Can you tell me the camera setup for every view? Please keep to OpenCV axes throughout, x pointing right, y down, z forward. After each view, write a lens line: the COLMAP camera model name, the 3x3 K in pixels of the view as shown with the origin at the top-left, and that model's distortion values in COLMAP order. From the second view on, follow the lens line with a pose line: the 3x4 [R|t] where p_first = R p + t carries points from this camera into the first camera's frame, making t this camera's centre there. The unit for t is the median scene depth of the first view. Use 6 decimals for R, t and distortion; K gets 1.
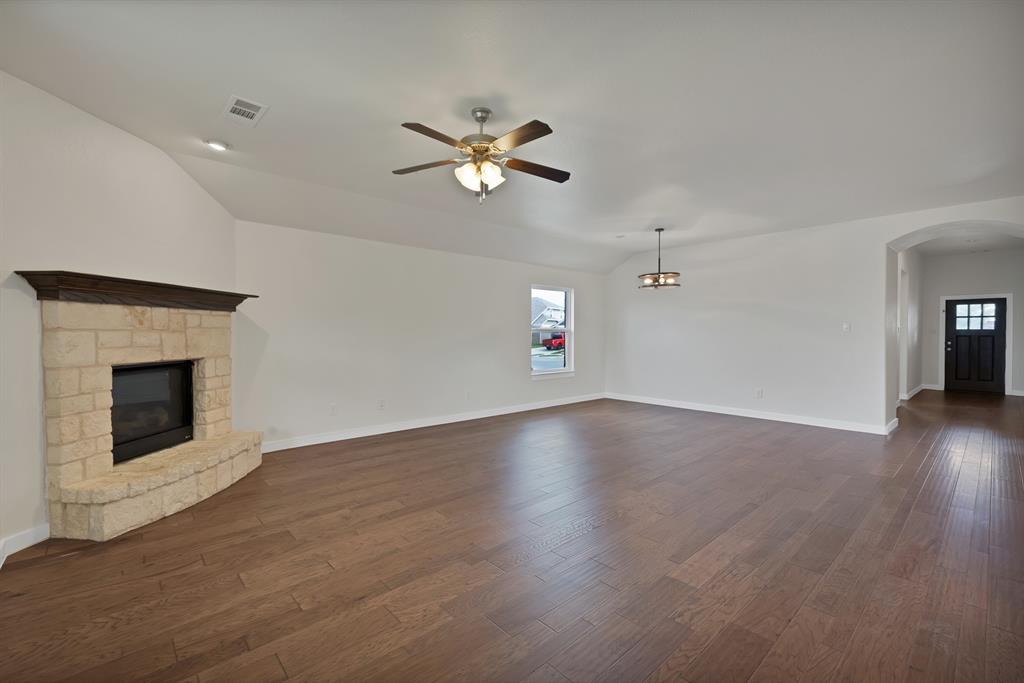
lens RADIAL K [[443.4, 0, 510.8], [0, 443.4, 335.0], [0, 0, 1]] dist [-0.000380, -0.000080]
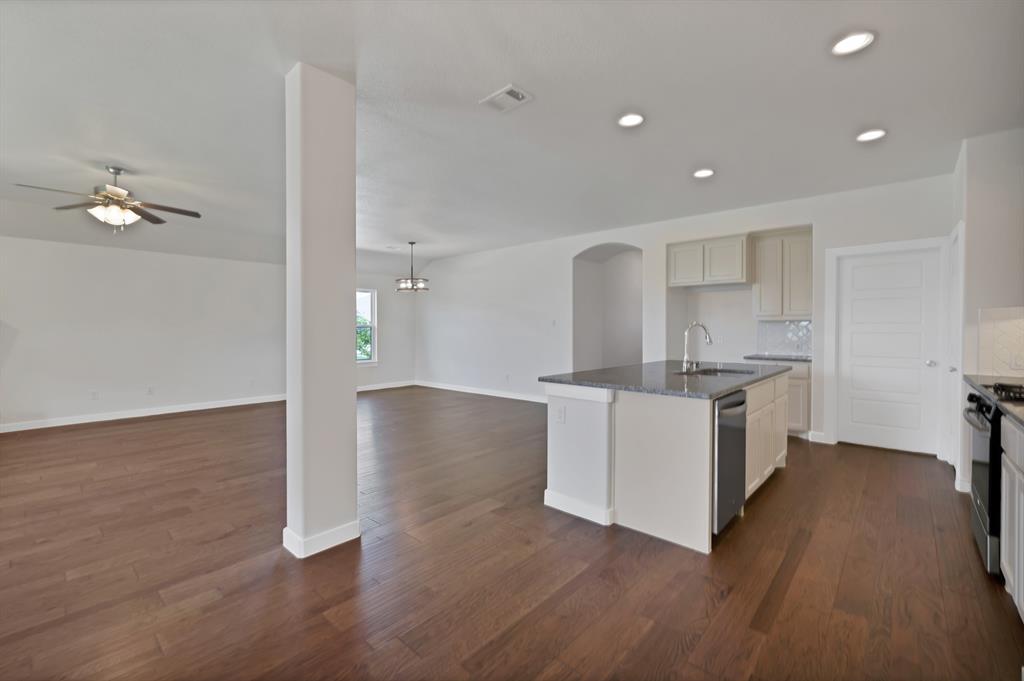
lens RADIAL K [[443.4, 0, 510.8], [0, 443.4, 334.0], [0, 0, 1]] dist [-0.000380, -0.000080]
pose [[0.994913, -0.007729, 0.100444, 0.720101], [0.006879, 0.999938, 0.008805, 0.003326], [-0.100506, -0.008069, 0.994904, -0.348518]]
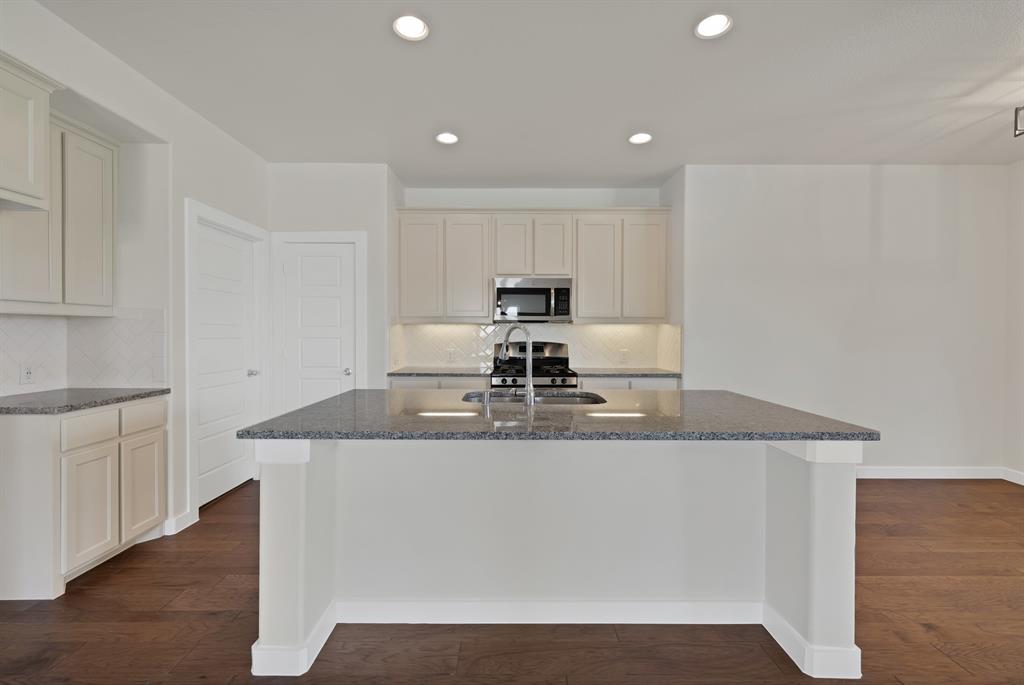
lens RADIAL K [[444.8, 0, 515.0], [0, 444.8, 336.6], [0, 0, 1]] dist [-0.002201, 0.000020]
pose [[-0.741077, -0.014672, 0.671259, 0.823188], [-0.001776, 0.999801, 0.019892, -0.003068], [-0.671417, 0.013550, -0.740956, 0.918354]]
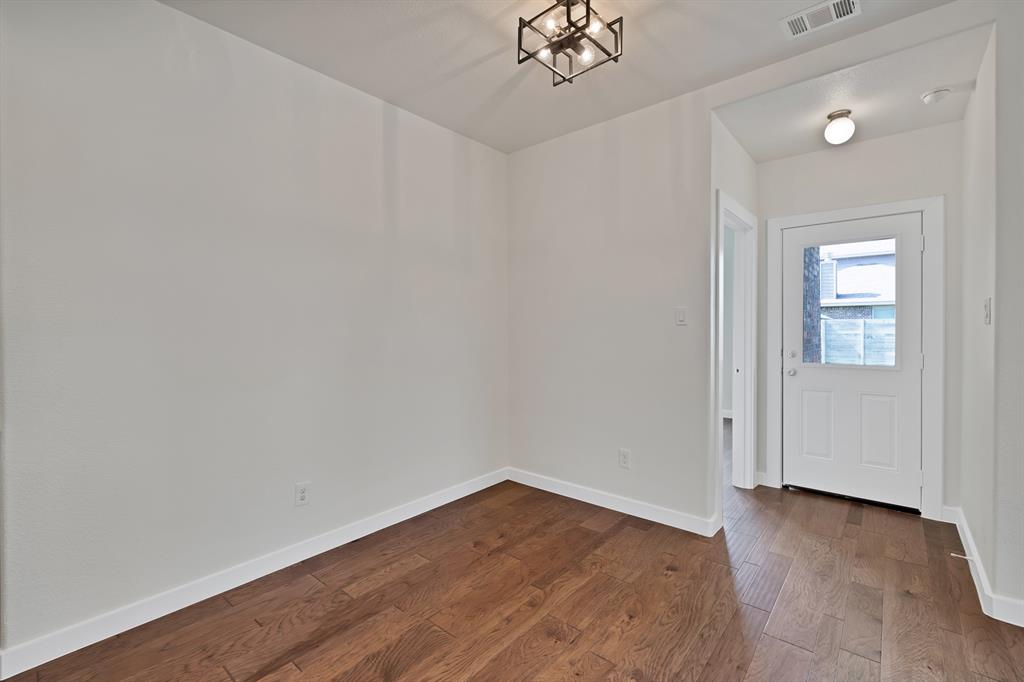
lens RADIAL K [[443.4, 0, 510.8], [0, 443.4, 334.5], [0, 0, 1]] dist [-0.000380, -0.000080]
pose [[-0.992930, -0.000678, -0.118699, 0.787246], [-0.002860, 0.999830, 0.018211, 0.003122], [0.118666, 0.018422, -0.992763, 0.429116]]
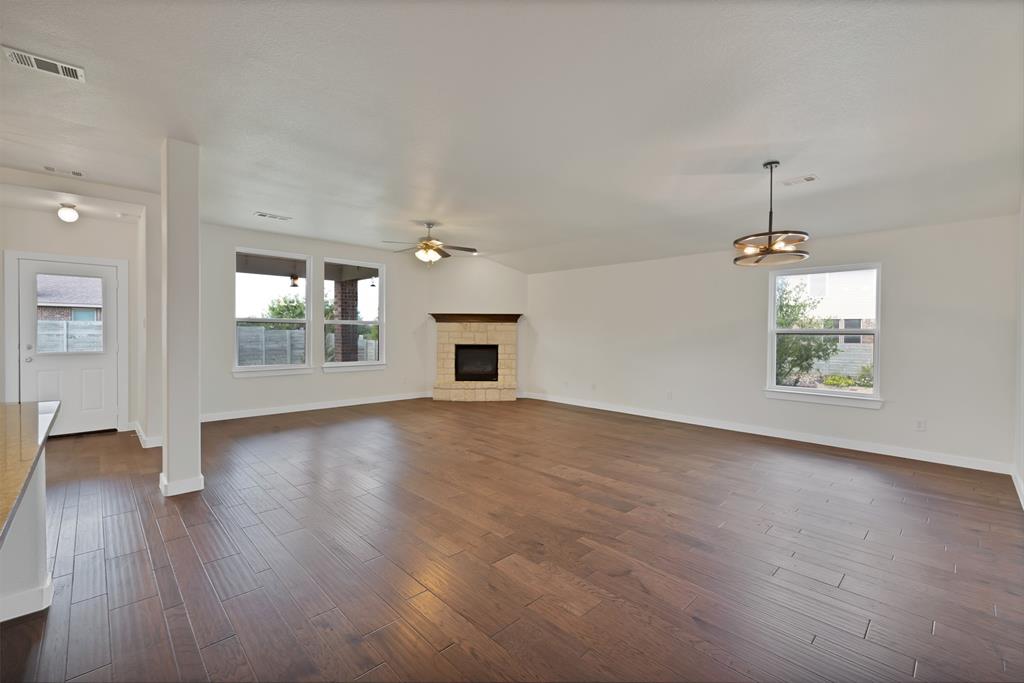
lens RADIAL K [[440.2, 0, 511.3], [0, 440.2, 336.1], [0, 0, 1]] dist [0.000361, 0.000205]
pose [[0.023181, 0.004567, -0.999721, 1.389099], [-0.013937, 0.999894, 0.004245, 0.000412], [0.999634, 0.013834, 0.023242, 0.946364]]
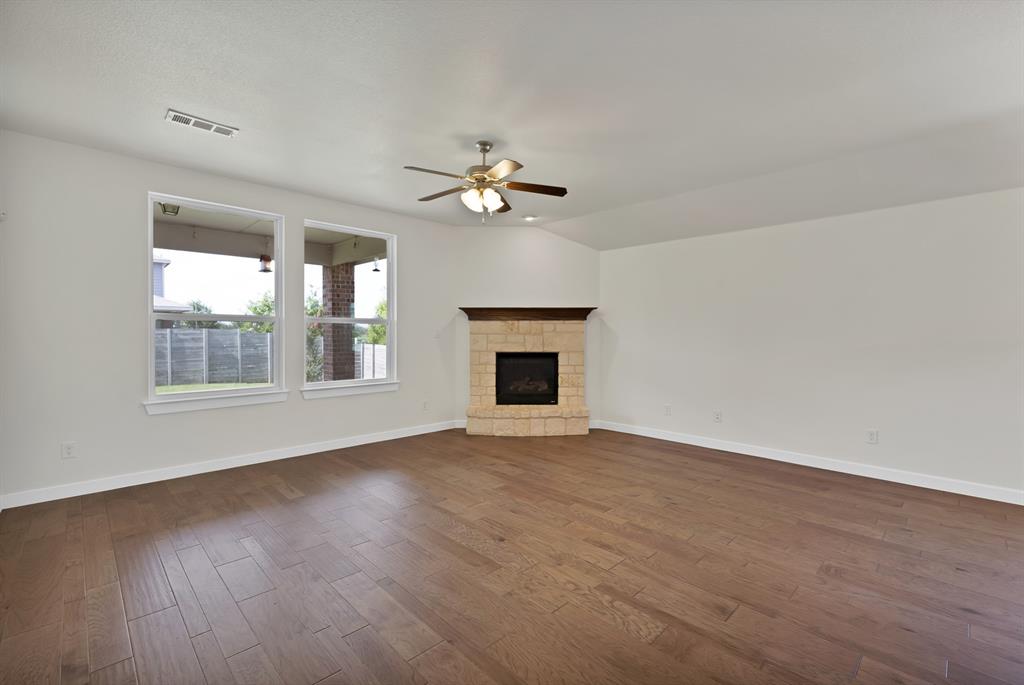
lens RADIAL K [[448.6, 0, 512.9], [0, 448.6, 336.5], [0, 0, 1]] dist [-0.001116, -0.000132]
pose [[0.033300, 0.001478, -0.999444, 0.785598], [-0.009077, 0.999958, 0.001176, -0.001335], [0.999404, 0.009033, 0.033312, 0.738301]]
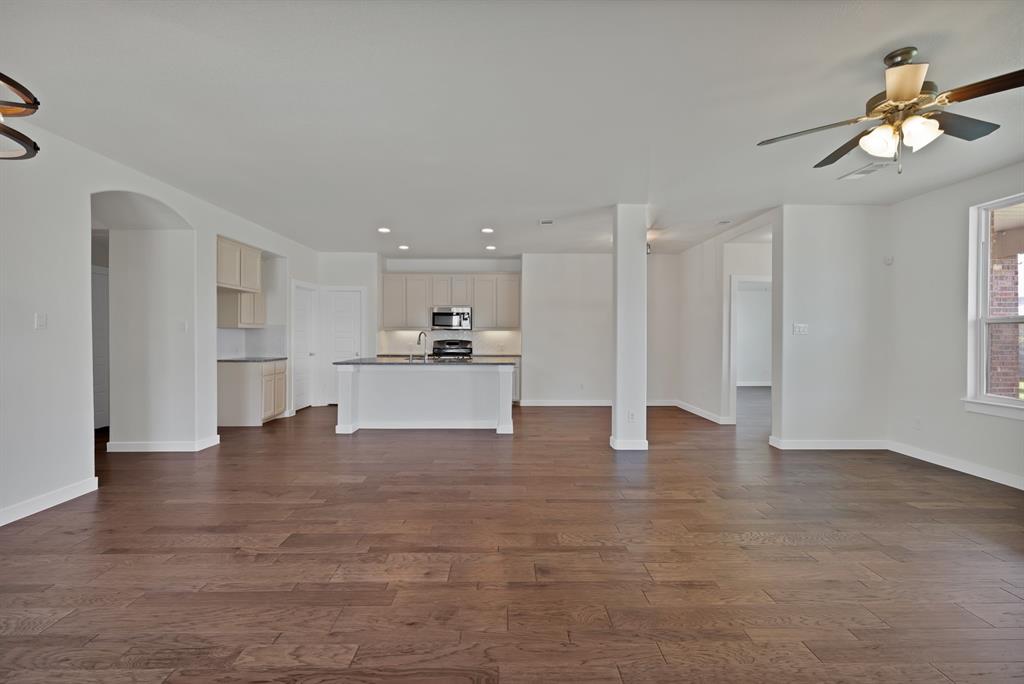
lens RADIAL K [[439.0, 0, 515.6], [0, 439.0, 339.0], [0, 0, 1]] dist [0.001692, 0.000222]
pose [[-0.753381, -0.013581, 0.657444, -0.049689], [-0.001800, 0.999826, 0.018590, -0.011184], [-0.657582, 0.012822, -0.753274, 1.440797]]
